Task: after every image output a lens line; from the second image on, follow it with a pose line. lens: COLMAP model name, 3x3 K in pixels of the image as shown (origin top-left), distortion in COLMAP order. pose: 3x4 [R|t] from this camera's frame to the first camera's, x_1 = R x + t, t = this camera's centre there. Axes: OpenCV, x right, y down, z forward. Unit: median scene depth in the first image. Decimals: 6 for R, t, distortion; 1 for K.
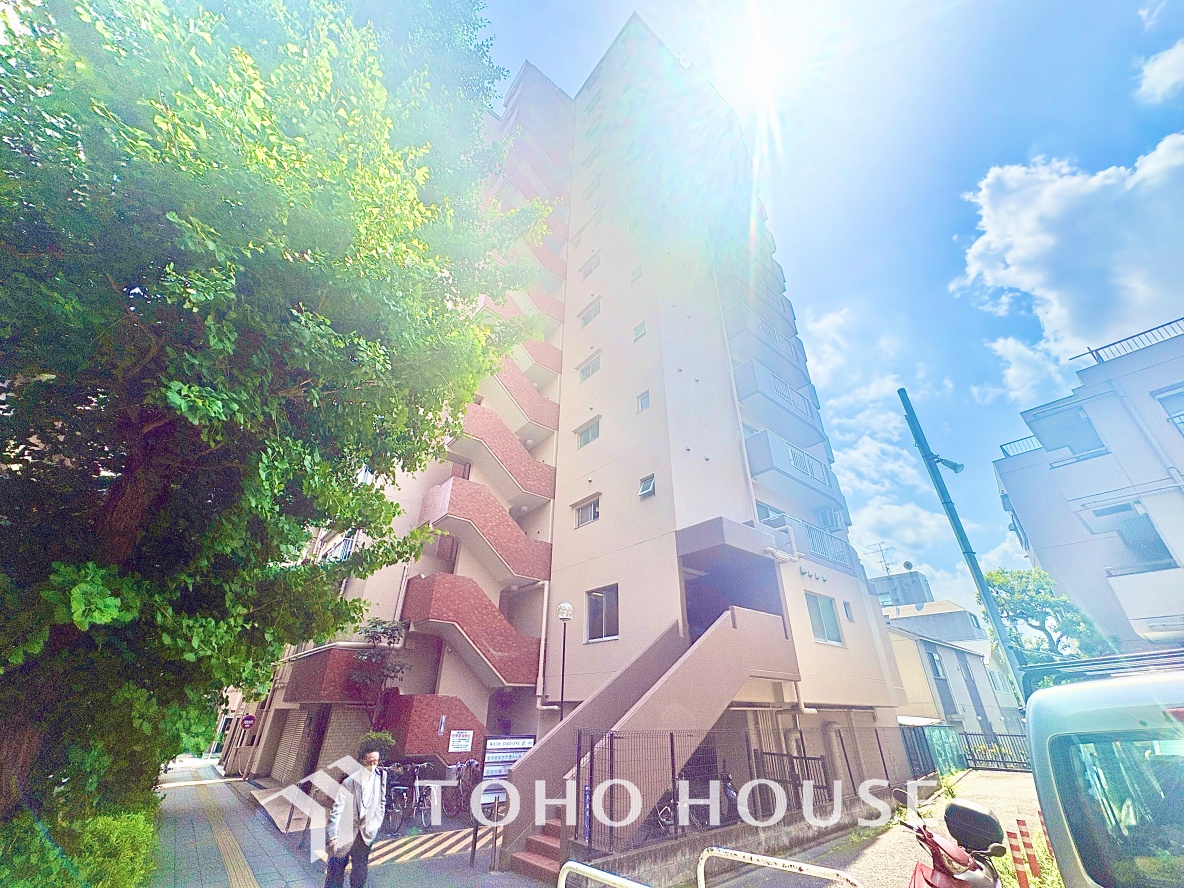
lens RADIAL K [[470.8, 0, 596.7], [0, 470.8, 445.1], [0, 0, 1]] dist [0.000113, -0.005281]
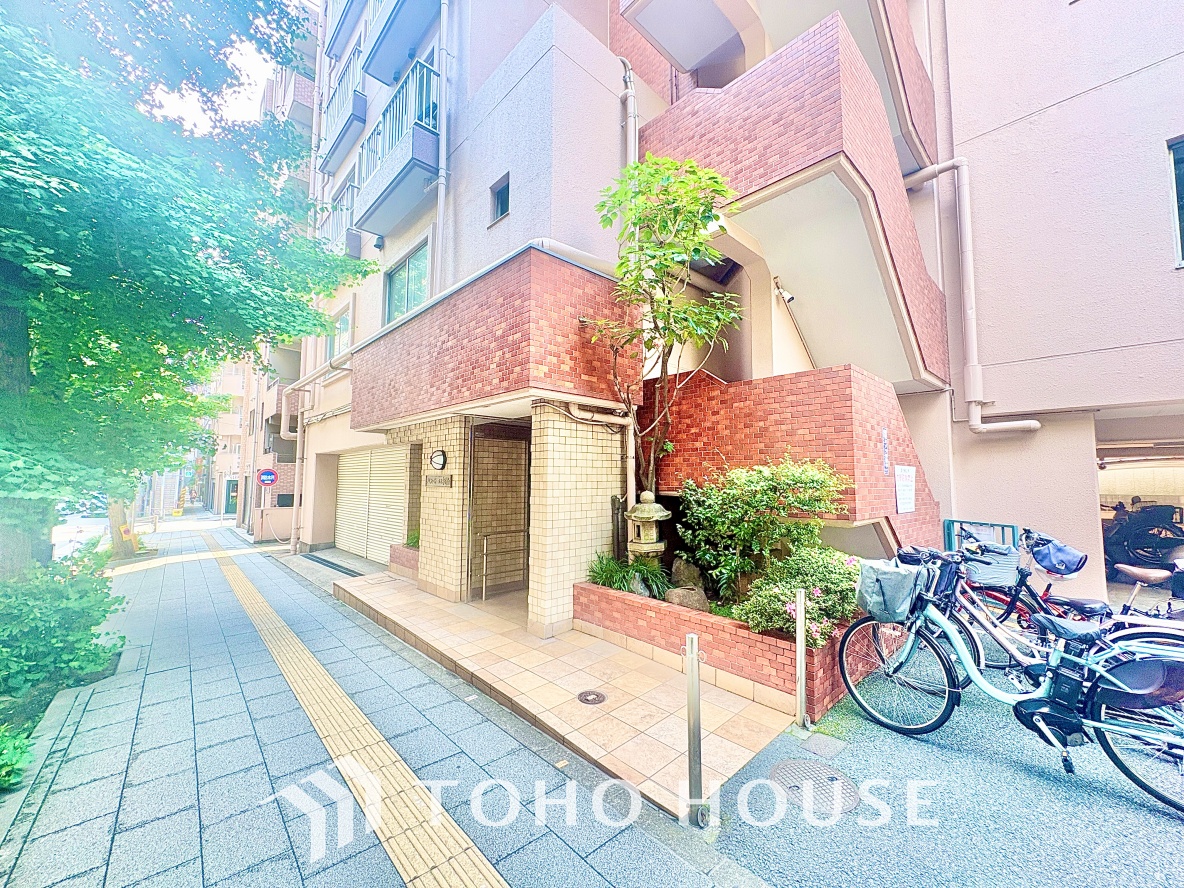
lens RADIAL K [[471.7, 0, 591.9], [0, 471.7, 445.0], [0, 0, 1]] dist [0.000694, 0.000021]
pose [[0.998213, 0.001138, 0.059739, -0.477238], [-0.026749, 0.902538, 0.429779, 0.366834], [-0.053428, -0.430609, 0.900956, 0.571394]]
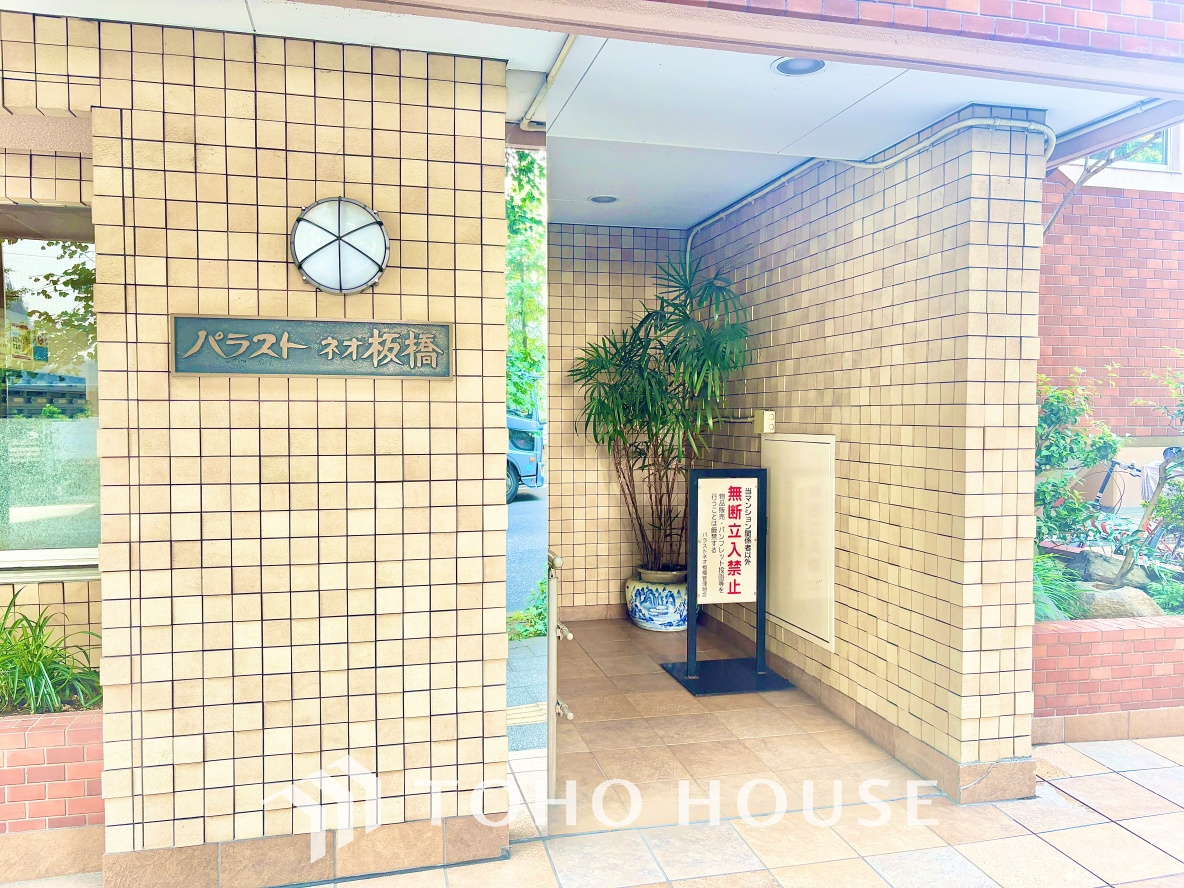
lens RADIAL K [[900.3, 0, 592.0], [0, 900.3, 444.0], [0, 0, 1]] dist [0.001711, -0.000886]
pose [[0.439558, -0.035453, 0.897515, -0.726758], [-0.442332, 0.861114, 0.250647, 0.539053], [-0.781749, -0.507174, 0.362827, 0.846773]]
